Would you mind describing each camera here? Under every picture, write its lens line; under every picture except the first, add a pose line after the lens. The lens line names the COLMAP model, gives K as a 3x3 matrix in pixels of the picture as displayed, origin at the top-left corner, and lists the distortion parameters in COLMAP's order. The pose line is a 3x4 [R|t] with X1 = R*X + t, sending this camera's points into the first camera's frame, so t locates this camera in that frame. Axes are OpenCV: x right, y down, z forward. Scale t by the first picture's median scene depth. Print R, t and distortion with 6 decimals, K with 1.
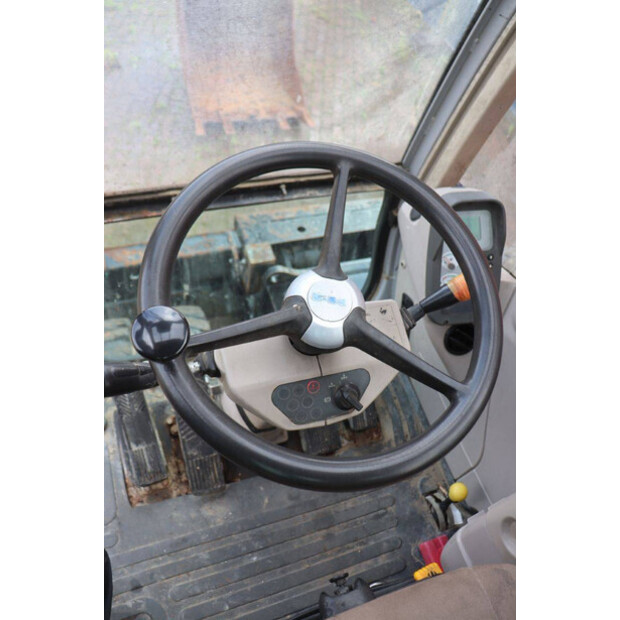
lens RADIAL K [[517.1, 0, 293.5], [0, 517.1, 307.9], [0, 0, 1]] dist [-0.117321, 0.000020]
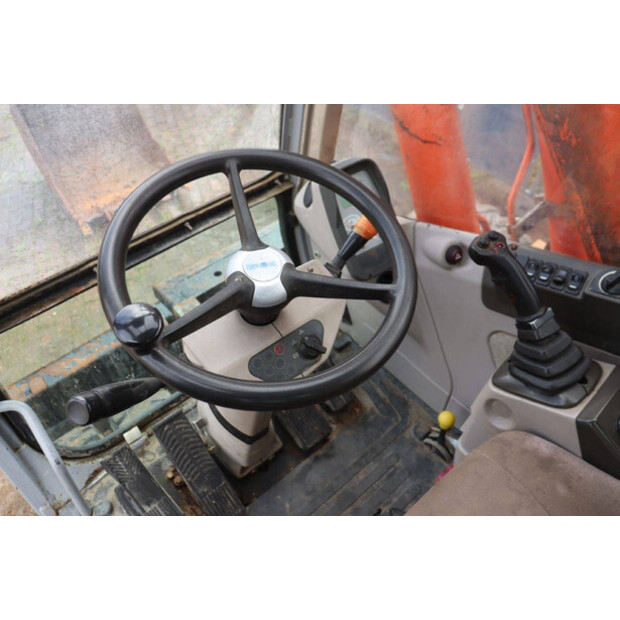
lens RADIAL K [[525.5, 0, 310.0], [0, 525.5, 310.0], [0, 0, 1]] dist [-0.172367, 0.169901]
pose [[0.909571, -0.381074, 0.165719, -0.033854], [0.395413, 0.916329, -0.063159, 0.099692], [-0.127785, 0.122975, 0.984148, -0.086880]]
